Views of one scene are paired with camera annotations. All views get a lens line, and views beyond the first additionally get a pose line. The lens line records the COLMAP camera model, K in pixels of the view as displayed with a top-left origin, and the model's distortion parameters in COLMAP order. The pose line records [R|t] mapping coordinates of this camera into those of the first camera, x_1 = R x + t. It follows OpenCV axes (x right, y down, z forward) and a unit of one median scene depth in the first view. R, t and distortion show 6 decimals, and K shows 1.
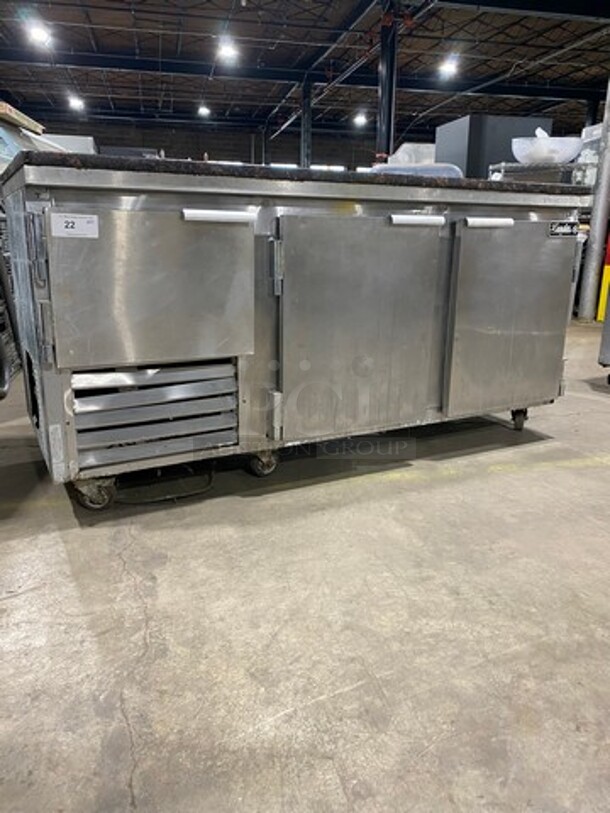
lens RADIAL K [[625.6, 0, 305.0], [0, 625.6, 406.5], [0, 0, 1]] dist [-0.008411, -0.005482]
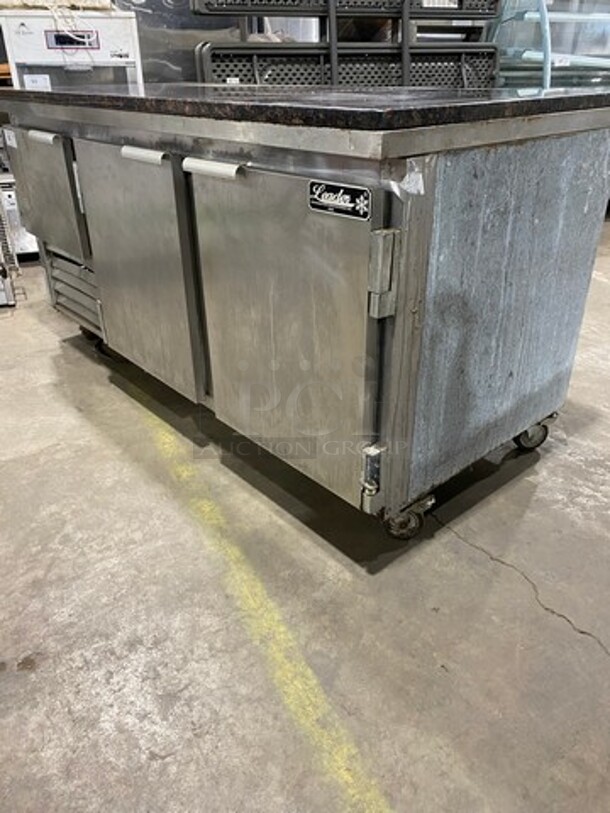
lens RADIAL K [[625.6, 0, 305.0], [0, 625.6, 406.5], [0, 0, 1]] dist [-0.008411, -0.005482]
pose [[0.240053, 0.460171, -0.854761, 0.983358], [-0.255322, 0.879436, 0.401750, -0.361319], [0.936582, 0.121798, 0.328603, 0.907478]]
